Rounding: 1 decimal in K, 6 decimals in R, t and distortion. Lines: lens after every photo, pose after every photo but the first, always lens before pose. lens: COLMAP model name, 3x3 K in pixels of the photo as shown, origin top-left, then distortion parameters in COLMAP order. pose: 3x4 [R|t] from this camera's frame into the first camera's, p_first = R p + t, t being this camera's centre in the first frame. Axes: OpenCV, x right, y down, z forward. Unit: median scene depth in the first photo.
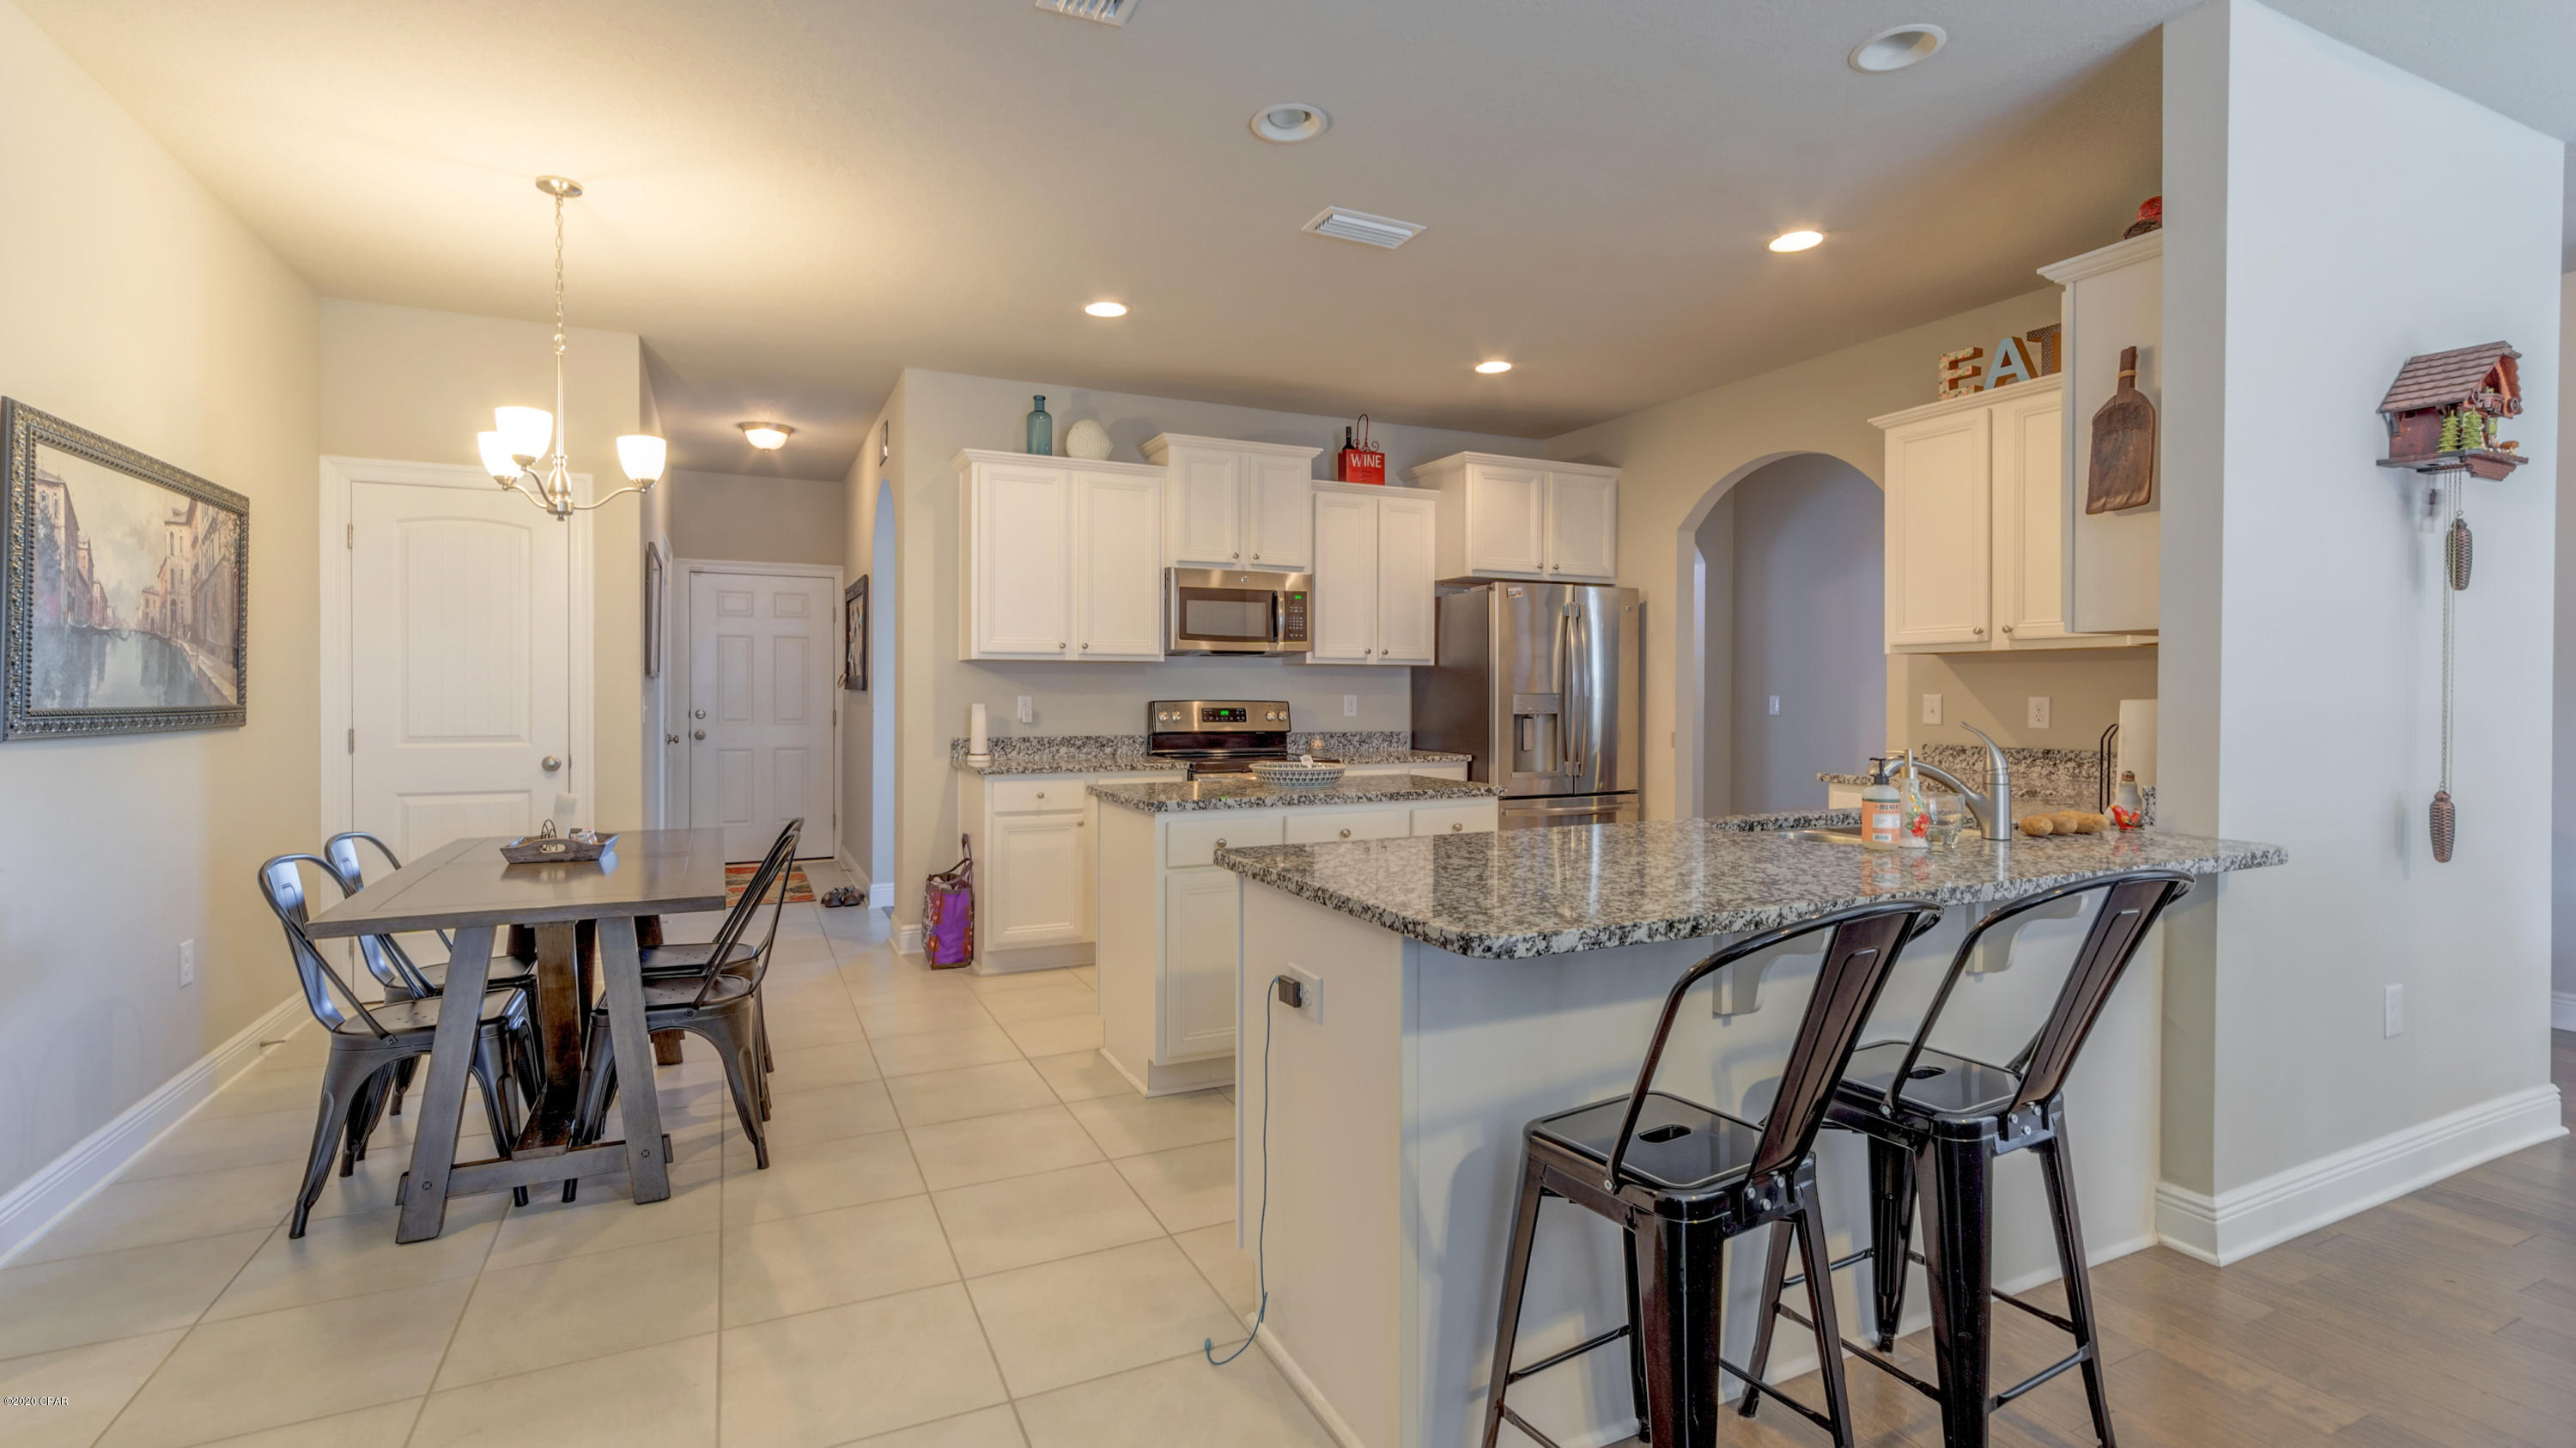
lens RADIAL K [[1152.4, 0, 1281.4], [0, 1152.4, 703.4], [0, 0, 1]] dist [-0.002712, 0.002750]
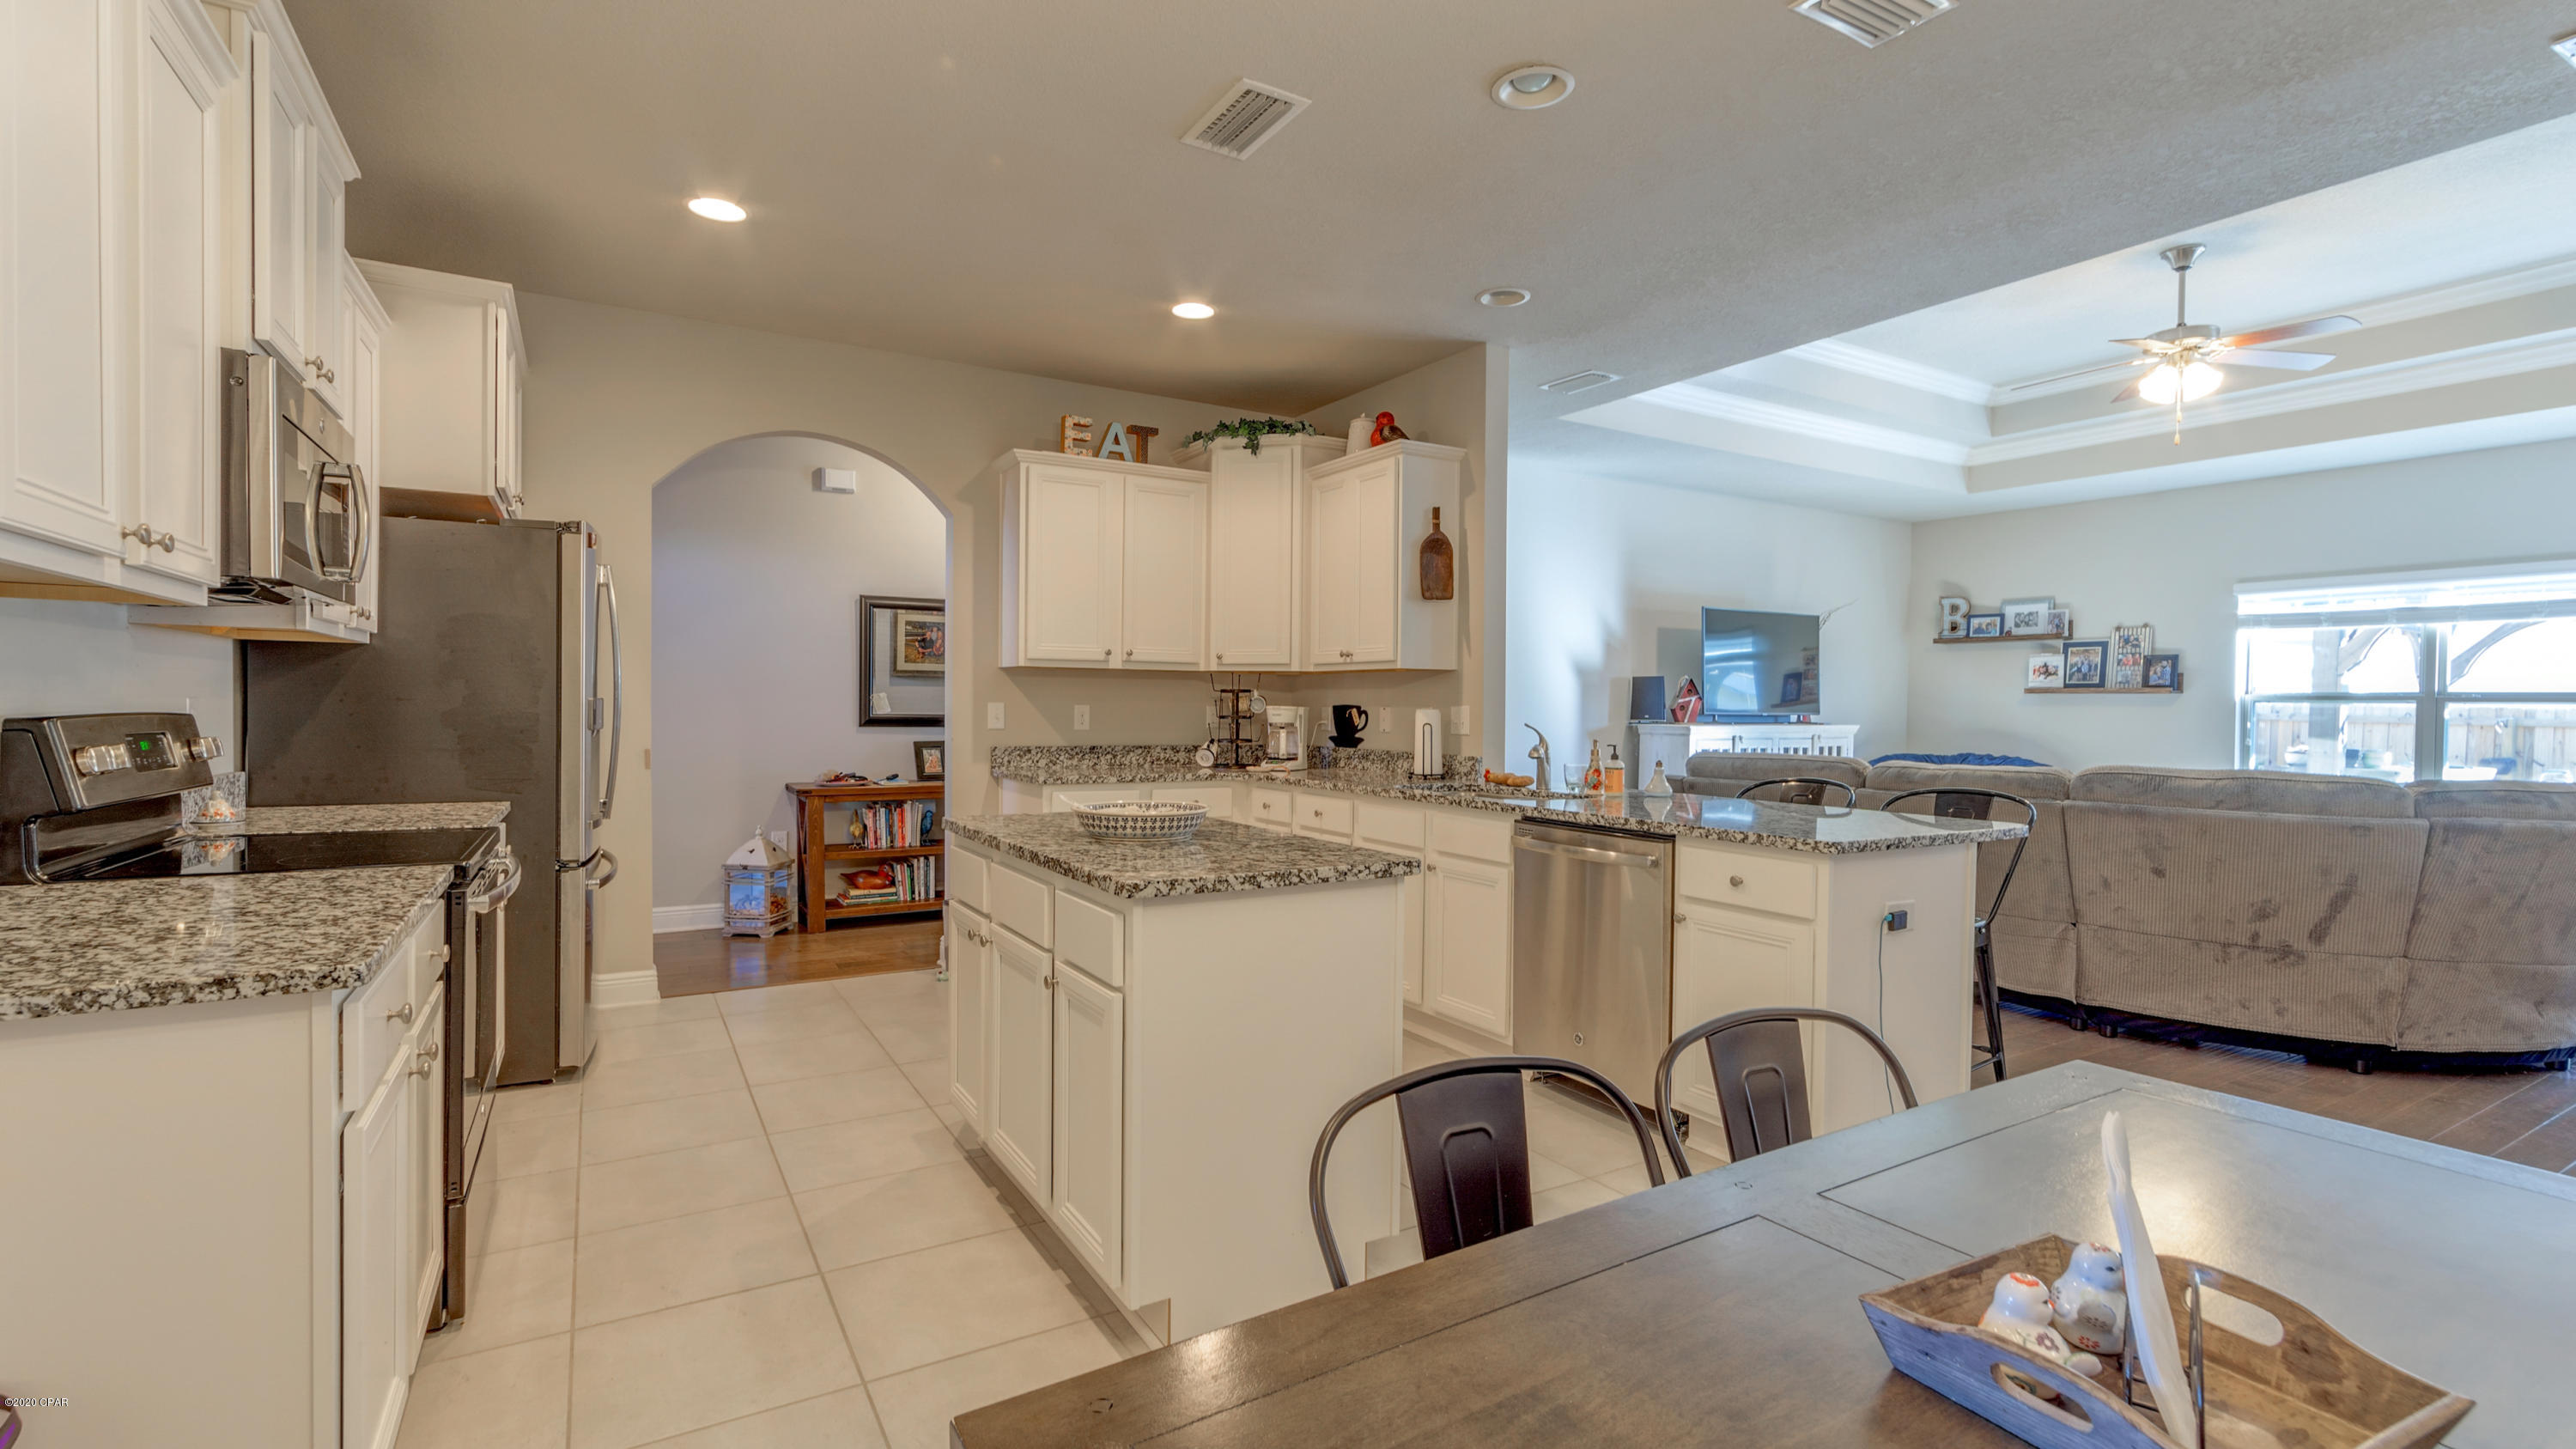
lens RADIAL K [[1152.5, 0, 1280.9], [0, 1152.5, 728.4], [0, 0, 1]] dist [-0.002712, 0.002750]
pose [[-0.092145, -0.023337, 0.995472, -0.972718], [0.000636, 0.999724, 0.023495, -0.015022], [-0.995745, 0.002798, -0.092105, 1.385728]]
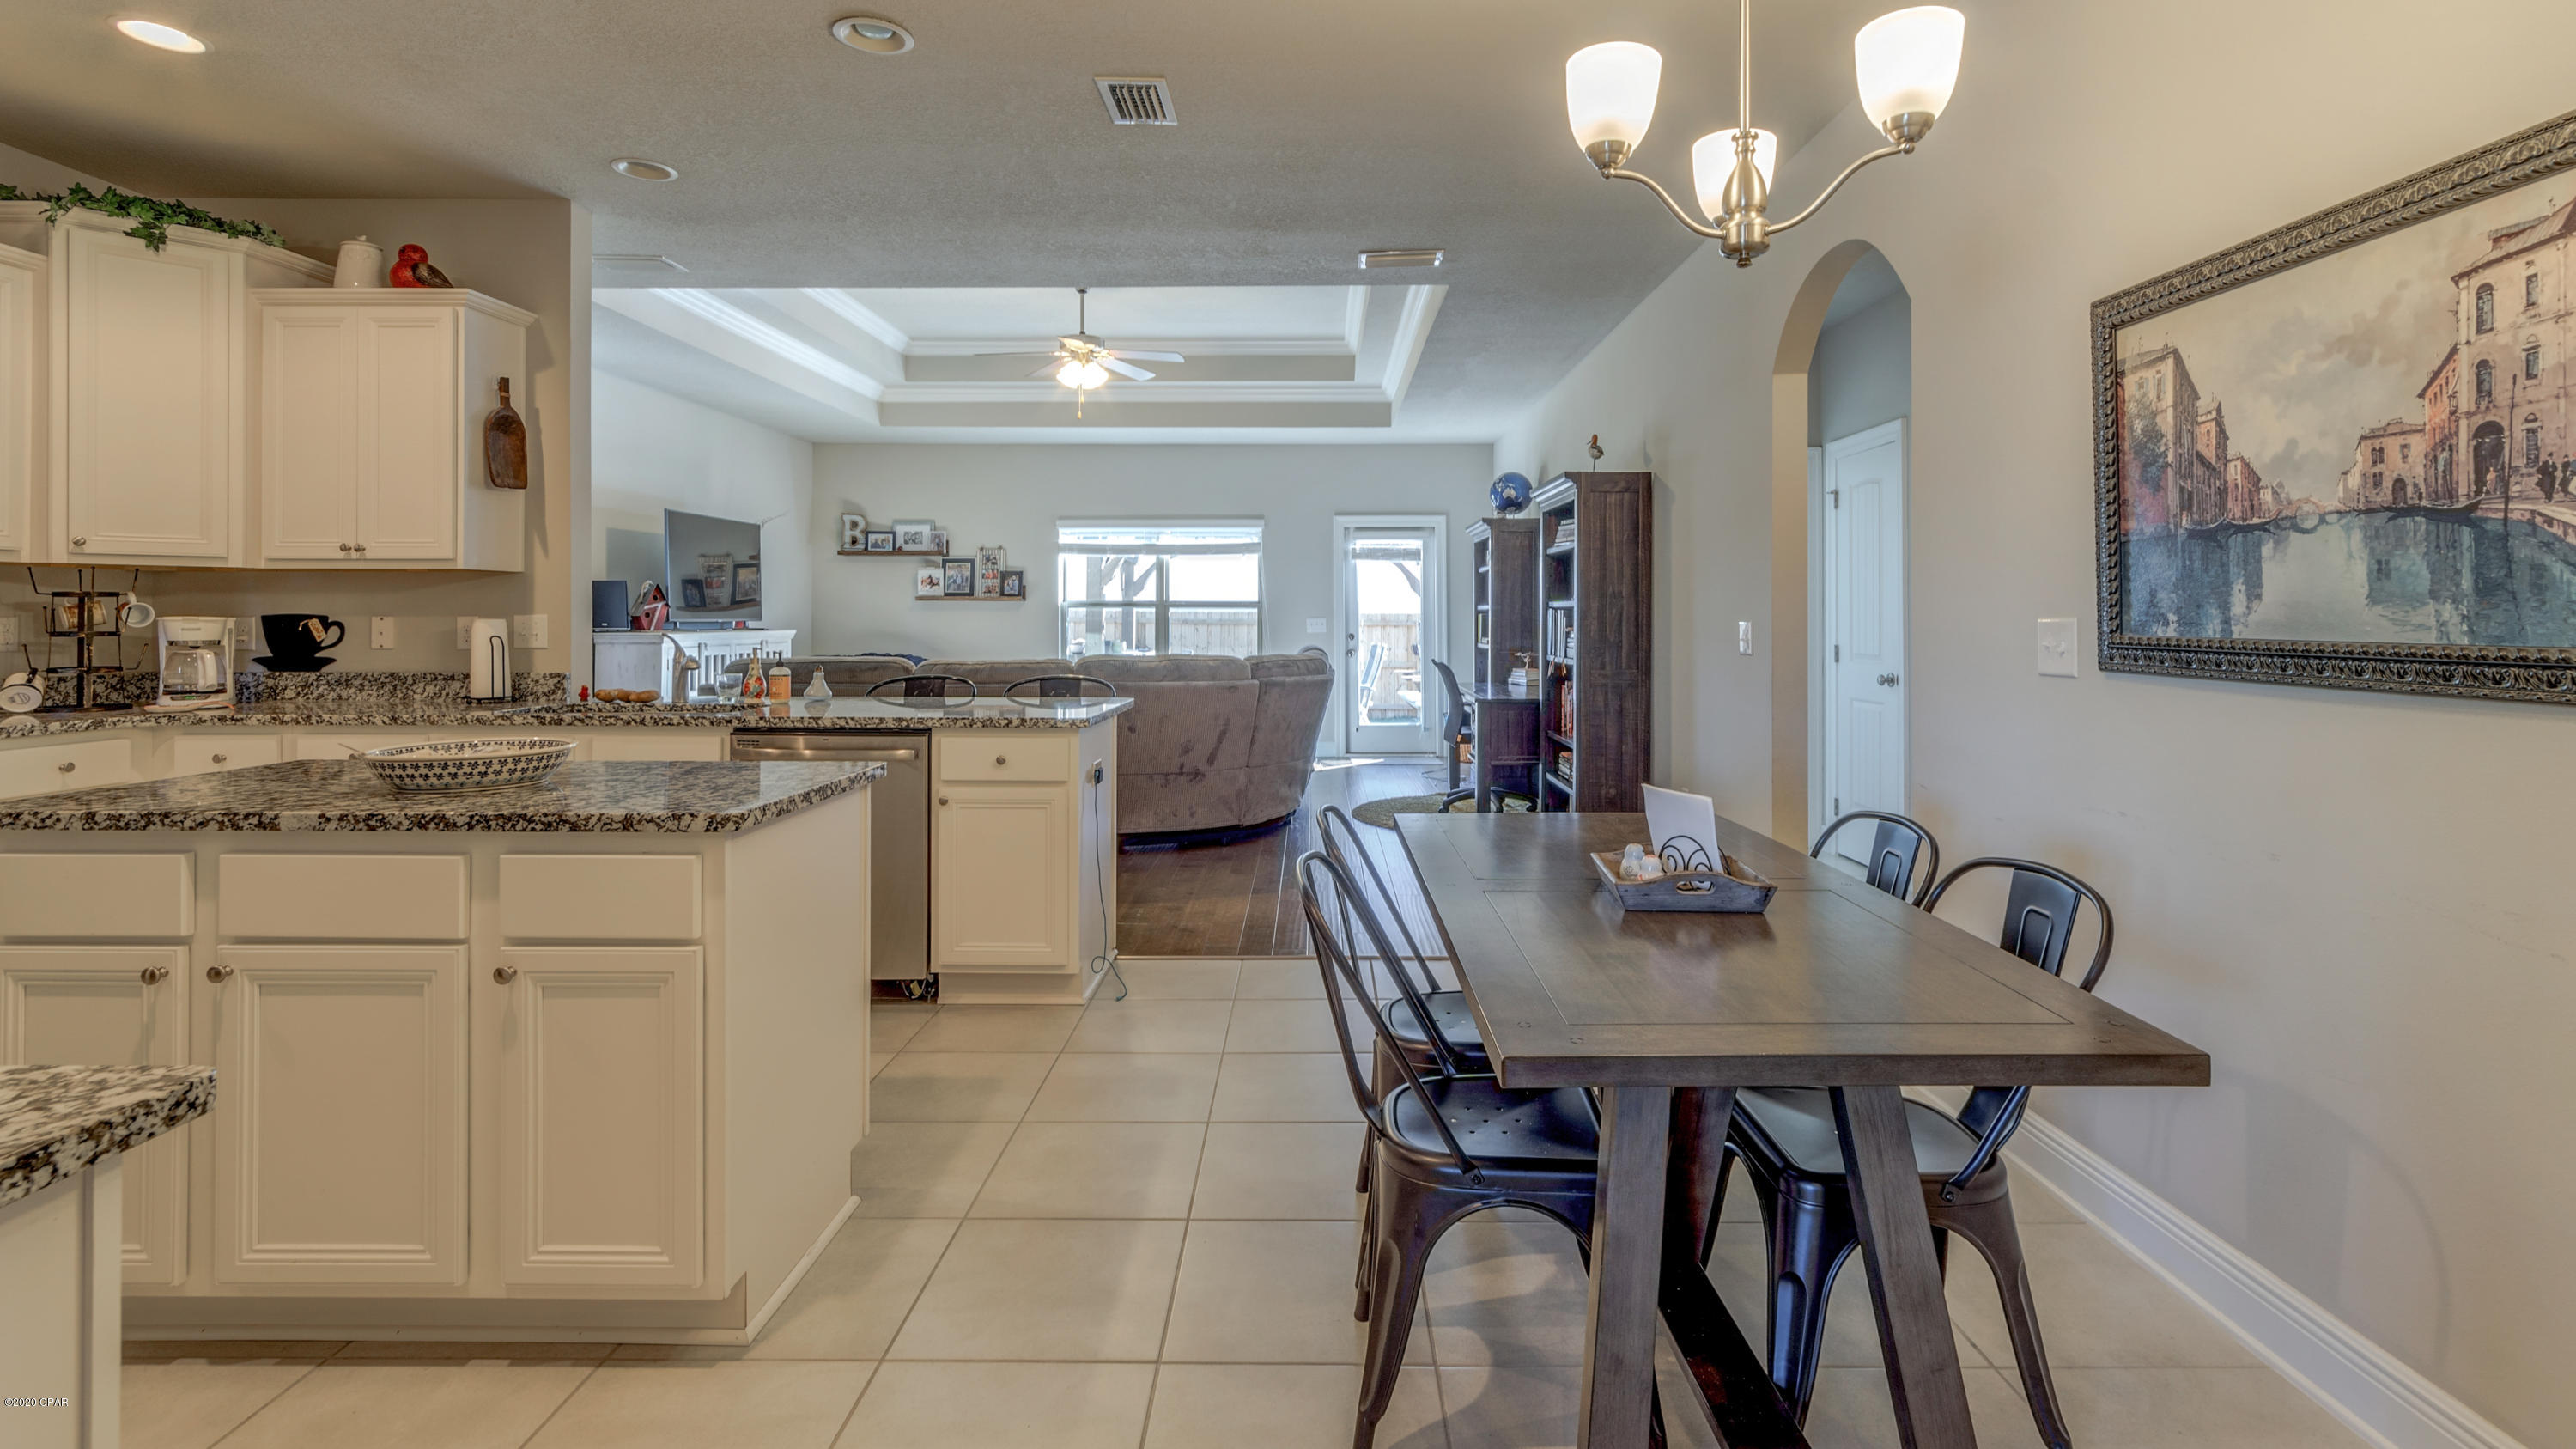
lens RADIAL K [[1152.5, 0, 1327.7], [0, 1152.5, 606.7], [0, 0, 1]] dist [-0.002712, 0.002750]
pose [[-0.900005, 0.001245, 0.435878, -0.829666], [0.001965, 0.999997, 0.001202, -0.017372], [-0.435875, 0.001938, -0.900005, 1.845655]]
